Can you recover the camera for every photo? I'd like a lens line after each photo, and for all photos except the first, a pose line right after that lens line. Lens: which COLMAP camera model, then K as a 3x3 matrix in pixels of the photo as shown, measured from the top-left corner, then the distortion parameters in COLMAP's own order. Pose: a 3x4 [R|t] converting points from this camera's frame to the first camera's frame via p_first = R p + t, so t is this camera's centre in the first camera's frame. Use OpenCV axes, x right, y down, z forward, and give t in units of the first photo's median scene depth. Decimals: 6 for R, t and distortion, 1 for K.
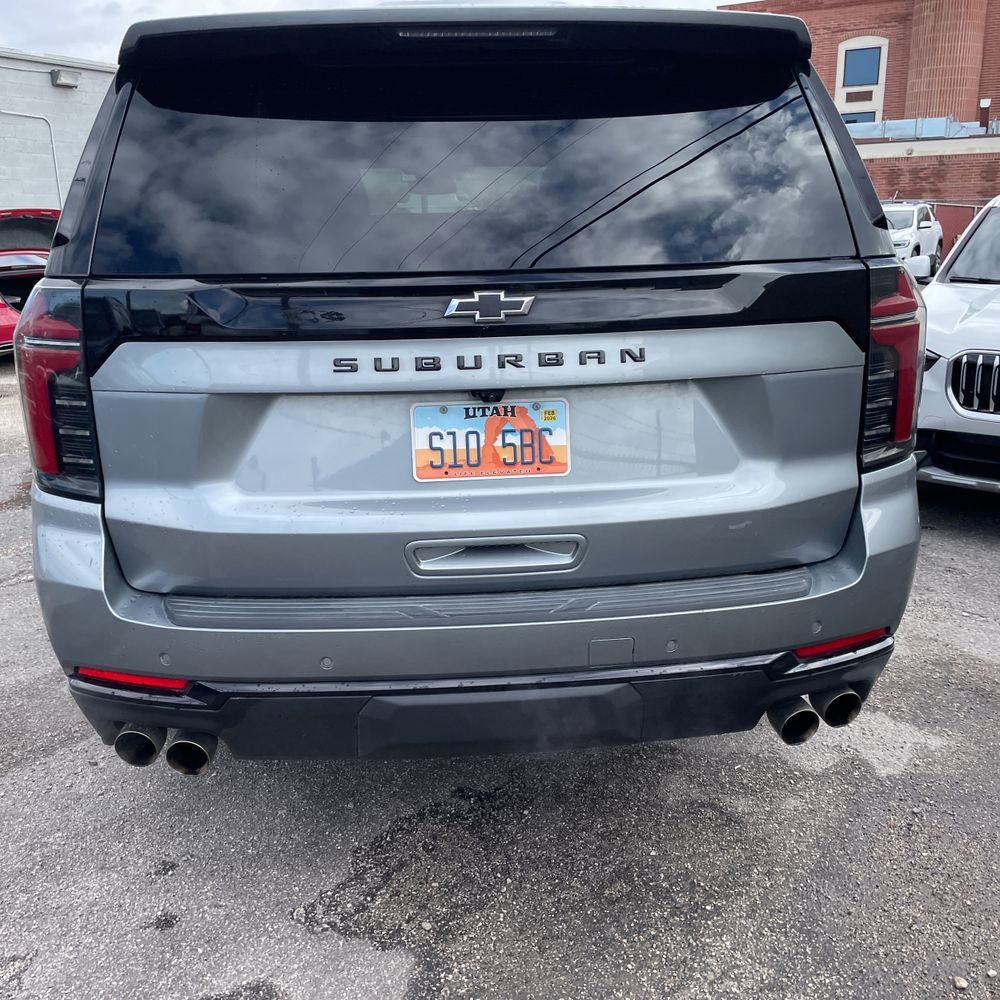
lens RADIAL K [[1000.8, 0, 503.3], [0, 1000.8, 501.8], [0, 0, 1]] dist [0.096891, -0.132415]
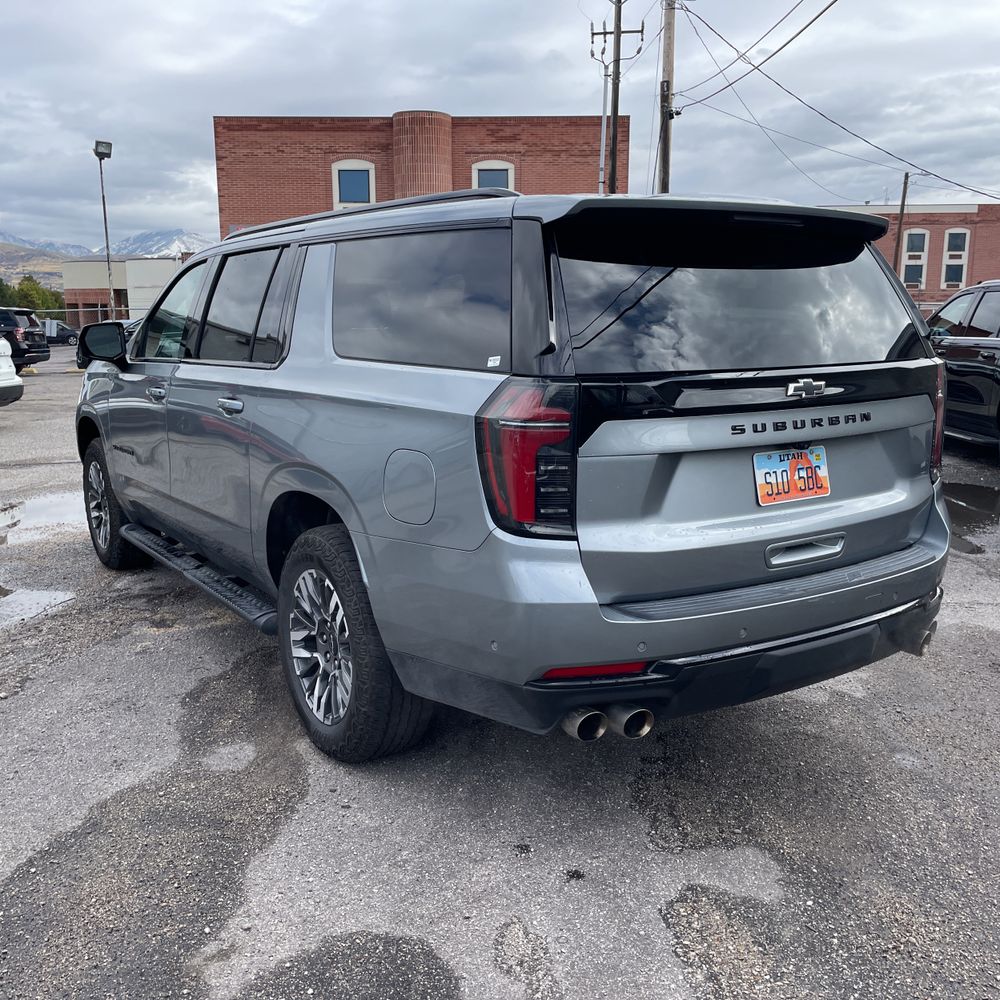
lens RADIAL K [[1000.8, 0, 503.3], [0, 1000.8, 501.8], [0, 0, 1]] dist [0.096891, -0.132415]
pose [[0.875232, -0.073238, 0.478126, -1.132550], [0.116140, 0.991374, -0.060743, 0.020396], [-0.469553, 0.108694, 0.876188, -0.131637]]
